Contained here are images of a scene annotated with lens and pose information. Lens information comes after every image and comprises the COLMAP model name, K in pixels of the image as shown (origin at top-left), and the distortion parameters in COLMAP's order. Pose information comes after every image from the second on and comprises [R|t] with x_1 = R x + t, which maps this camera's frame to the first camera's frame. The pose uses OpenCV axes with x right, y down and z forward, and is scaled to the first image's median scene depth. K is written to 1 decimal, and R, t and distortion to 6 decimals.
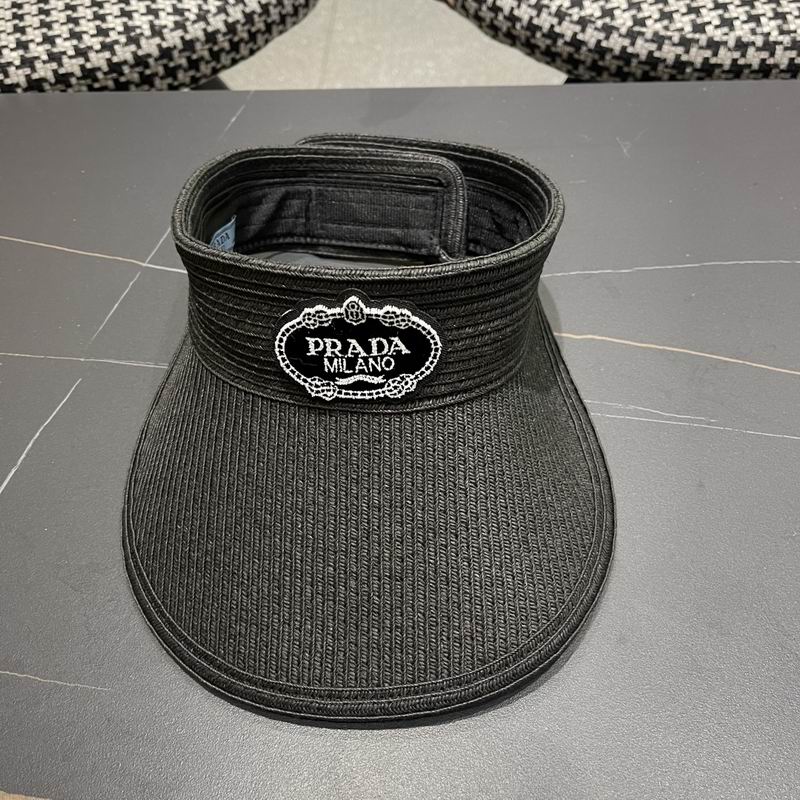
lens RADIAL K [[843.8, 0, 402.5], [0, 843.8, 412.6], [0, 0, 1]] dist [0.011283, 0.000000]
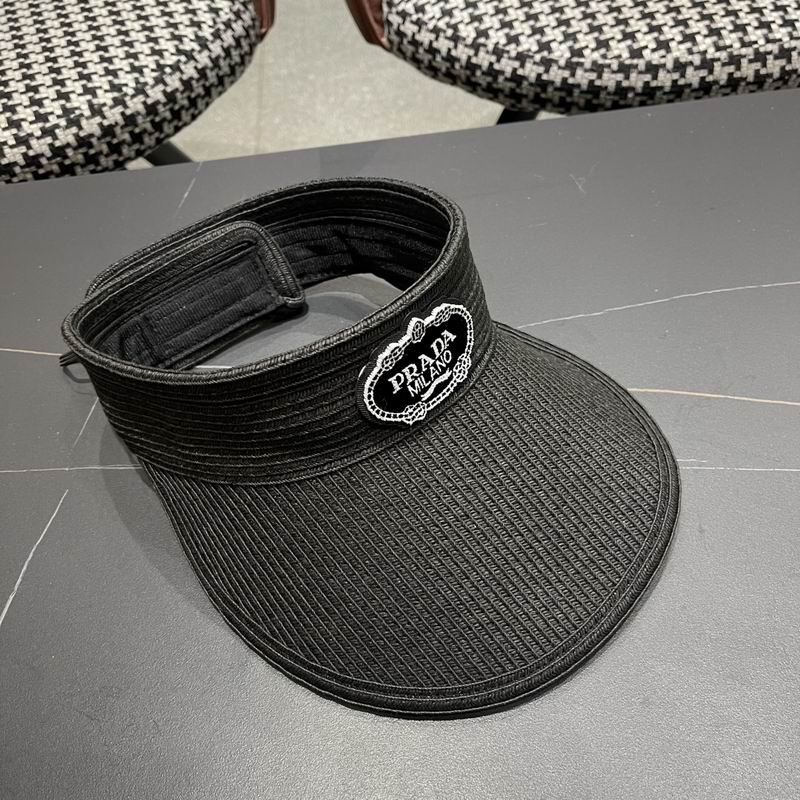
lens RADIAL K [[843.8, 0, 399.1], [0, 843.8, 414.6], [0, 0, 1]] dist [0.011283, 0.000000]
pose [[0.992627, -0.116643, 0.032952, -0.013532], [0.116704, 0.993167, 0.000070, -0.056990], [-0.032735, 0.003776, 0.999457, 0.002116]]
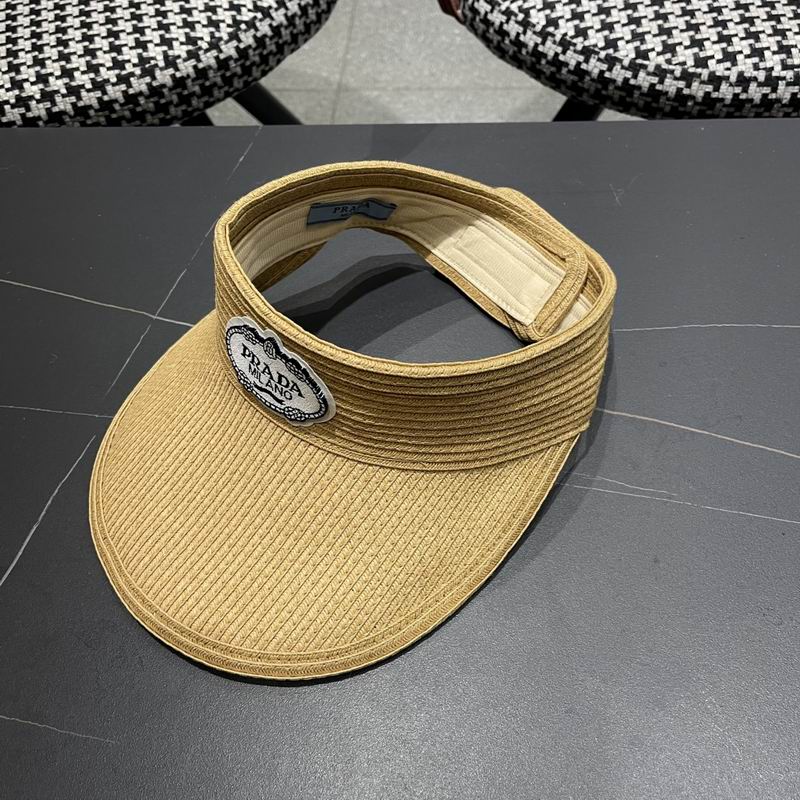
lens RADIAL K [[843.8, 0, 398.2], [0, 843.8, 406.3], [0, 0, 1]] dist [0.011283, 0.000000]
pose [[0.998709, 0.015626, -0.048340, 0.044271], [-0.011864, 0.996950, 0.077140, -0.115875], [0.049398, -0.076467, 0.995848, -0.047008]]
